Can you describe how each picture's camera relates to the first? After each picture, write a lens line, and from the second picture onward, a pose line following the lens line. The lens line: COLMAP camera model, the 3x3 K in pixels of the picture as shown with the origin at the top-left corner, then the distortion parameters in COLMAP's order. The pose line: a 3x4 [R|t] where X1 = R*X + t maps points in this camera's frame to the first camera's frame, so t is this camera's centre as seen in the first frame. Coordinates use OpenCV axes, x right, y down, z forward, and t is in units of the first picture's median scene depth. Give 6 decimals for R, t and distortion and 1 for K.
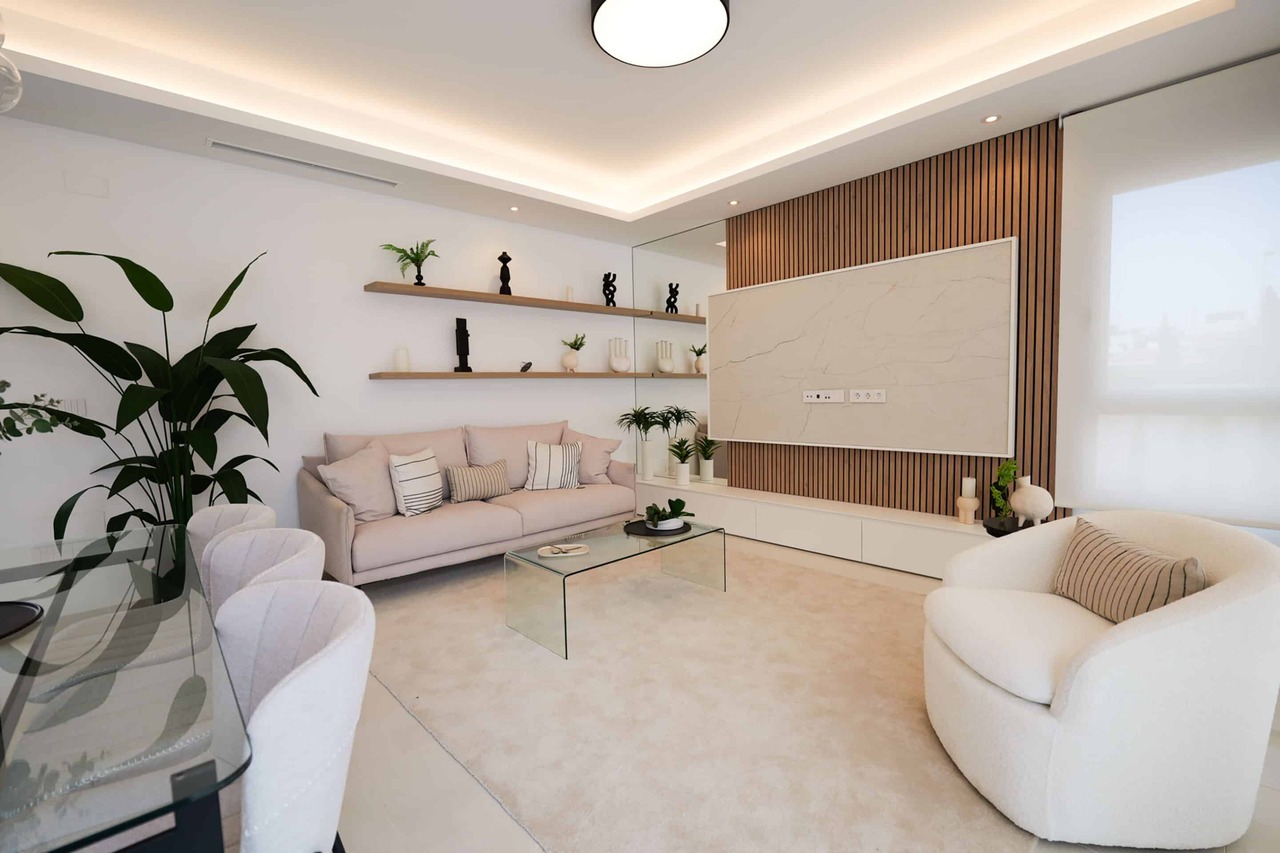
lens RADIAL K [[544.7, 0, 634.8], [0, 544.7, 429.6], [0, 0, 1]] dist [-0.023293, -0.000846]
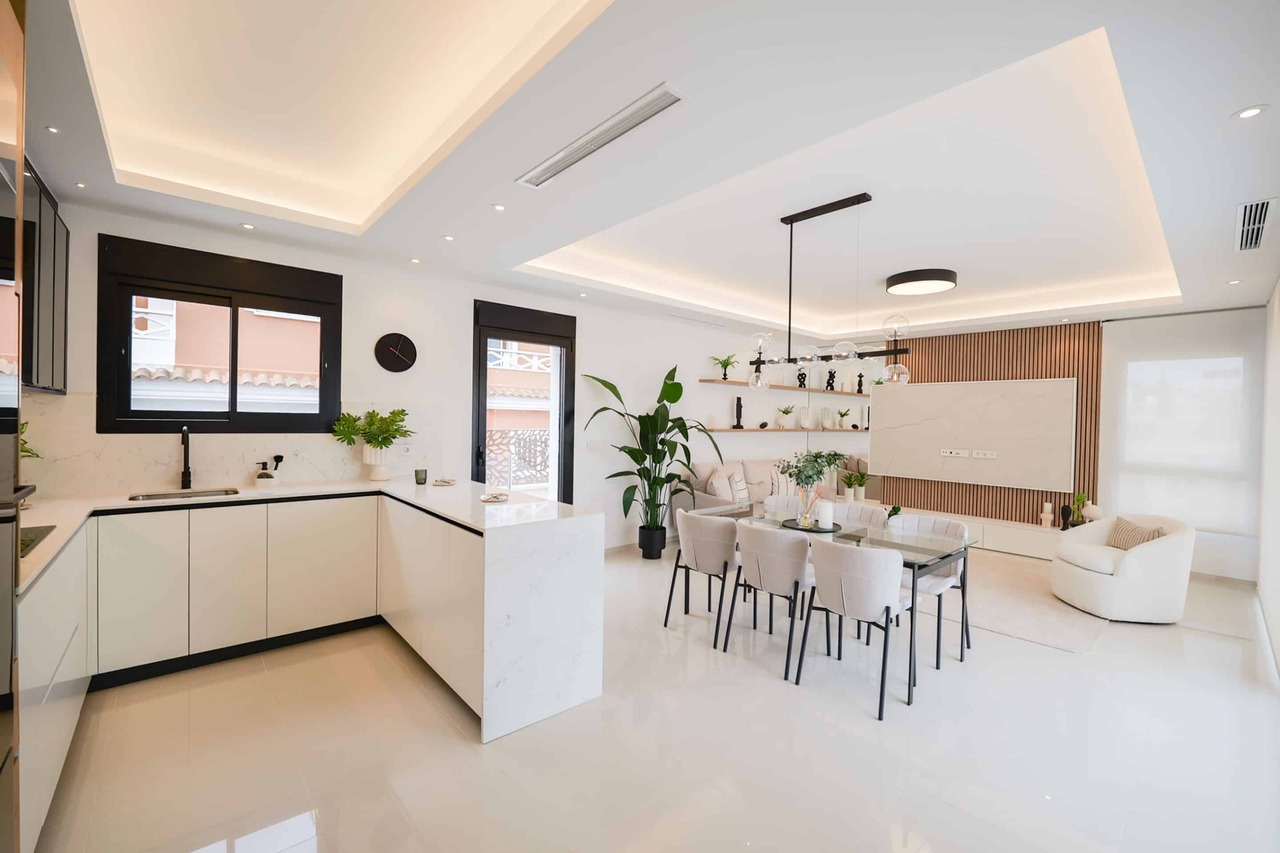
lens RADIAL K [[515.5, 0, 639.5], [0, 515.5, 422.4], [0, 0, 1]] dist [-0.013964, 0.000320]
pose [[0.998655, 0.045740, -0.024425, -0.586177], [-0.047159, 0.997018, -0.061081, -0.010452], [0.021559, 0.062151, 0.997834, -0.623953]]
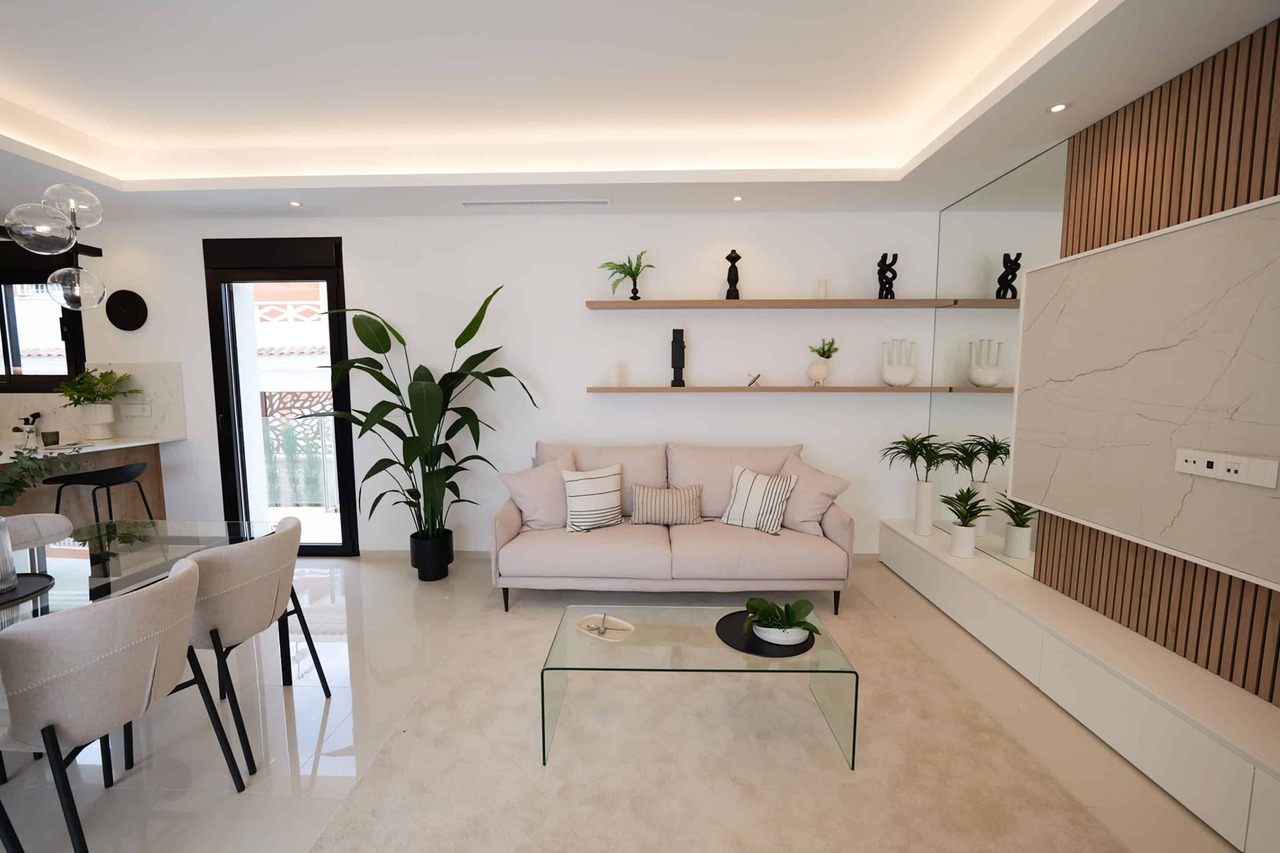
lens RADIAL K [[515.5, 0, 640.6], [0, 515.5, 428.5], [0, 0, 1]] dist [-0.013964, 0.000320]
pose [[0.717992, 0.091197, -0.690051, 0.267149], [-0.065809, 0.995833, 0.063136, -0.084113], [0.692933, 0.000081, 0.721002, 0.302915]]
